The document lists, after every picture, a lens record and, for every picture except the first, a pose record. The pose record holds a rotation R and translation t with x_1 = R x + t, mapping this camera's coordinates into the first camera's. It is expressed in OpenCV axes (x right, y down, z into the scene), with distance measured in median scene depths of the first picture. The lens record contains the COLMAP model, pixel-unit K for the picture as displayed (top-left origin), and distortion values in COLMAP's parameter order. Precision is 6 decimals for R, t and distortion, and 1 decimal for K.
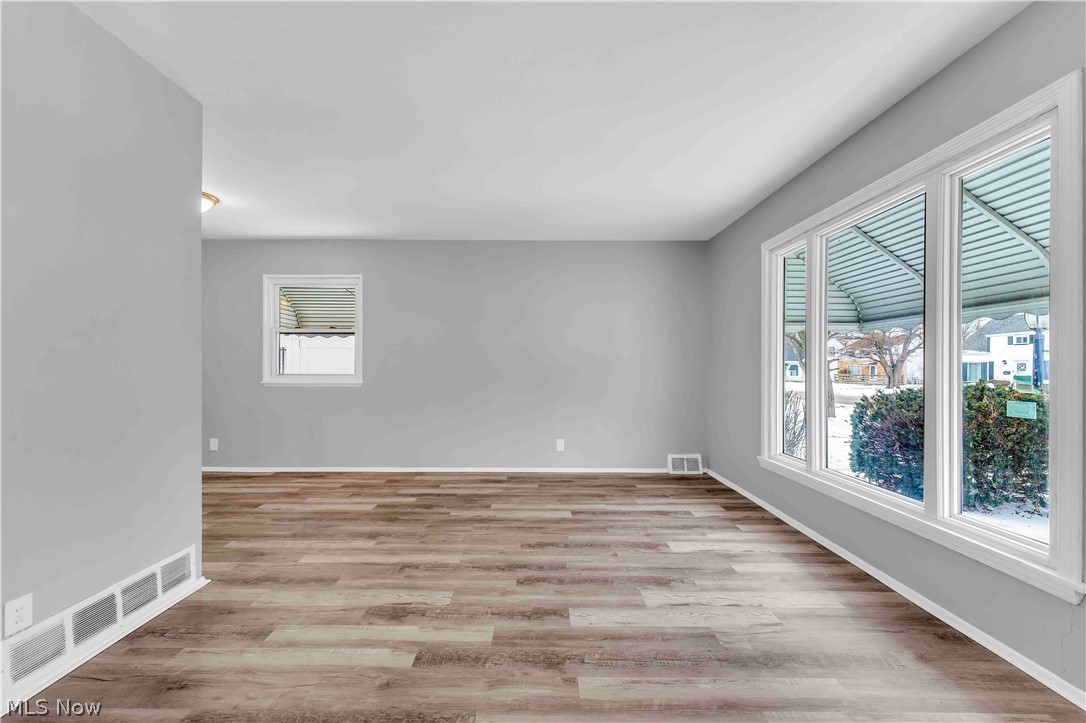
lens RADIAL K [[437.8, 0, 539.1], [0, 437.8, 364.8], [0, 0, 1]] dist [0.002292, -0.000266]
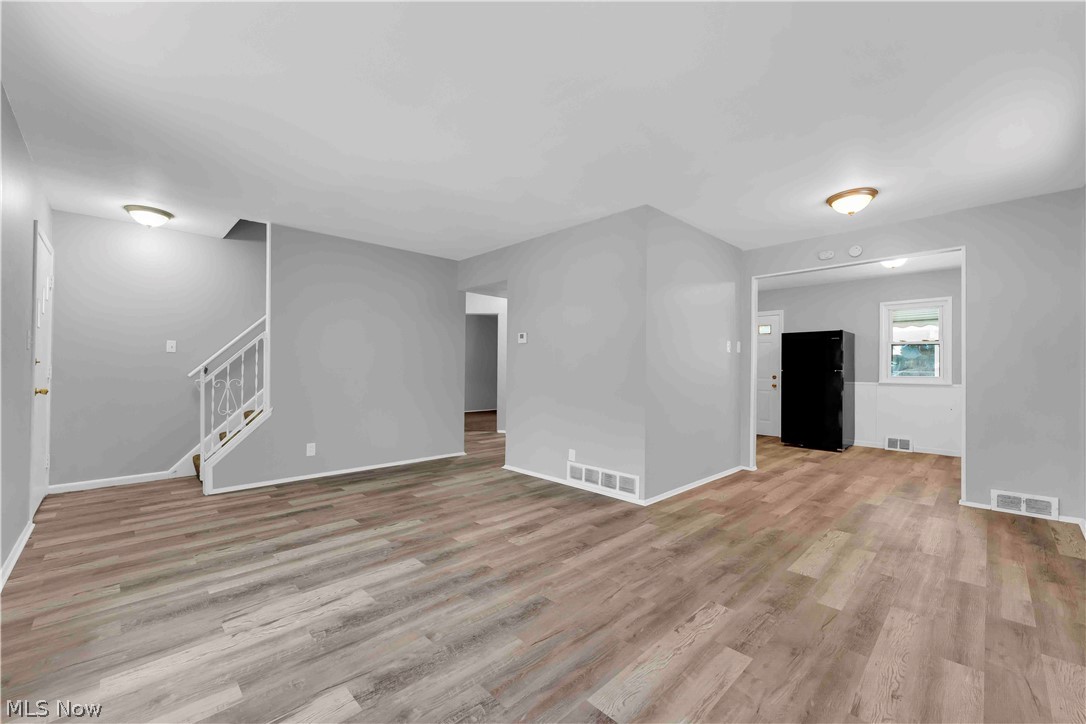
lens RADIAL K [[437.8, 0, 534.6], [0, 437.8, 369.3], [0, 0, 1]] dist [0.002292, -0.000266]
pose [[-0.726616, -0.008009, -0.686997, 0.629137], [-0.003898, 0.999964, -0.007535, 0.019640], [0.687033, -0.002797, -0.726621, 1.912428]]
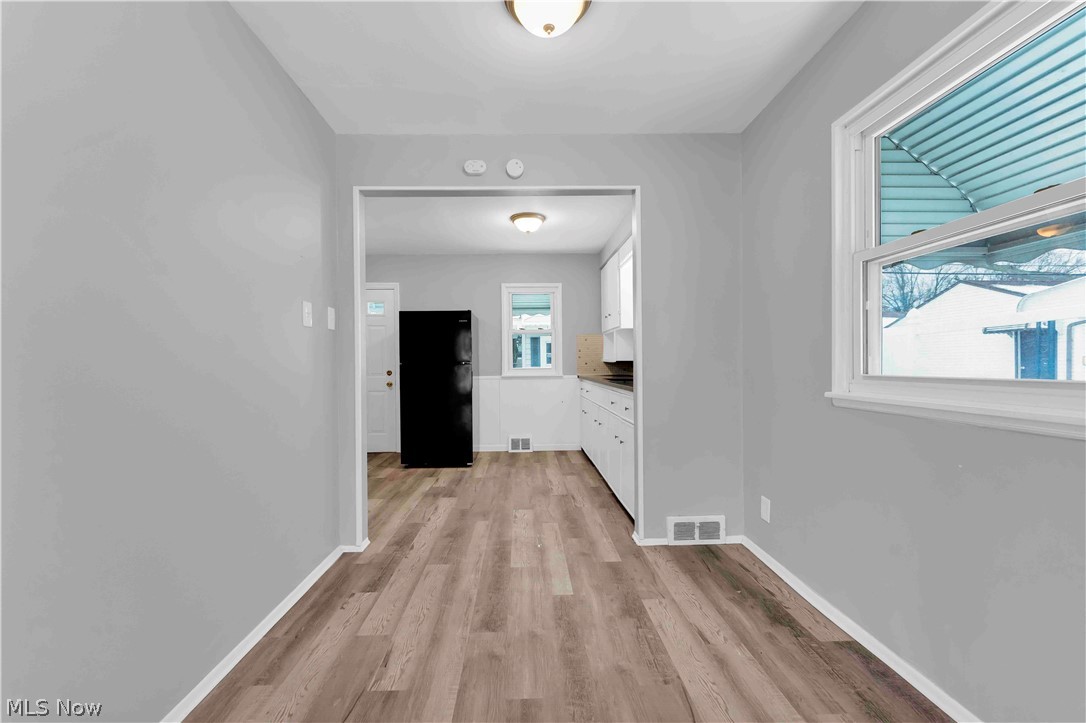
lens RADIAL K [[437.8, 0, 544.8], [0, 437.8, 368.9], [0, 0, 1]] dist [0.002292, -0.000266]
pose [[0.042220, 0.009653, -0.999062, -0.473766], [0.015052, 0.999834, 0.010296, 0.013916], [0.998995, -0.015473, 0.042068, 1.520339]]
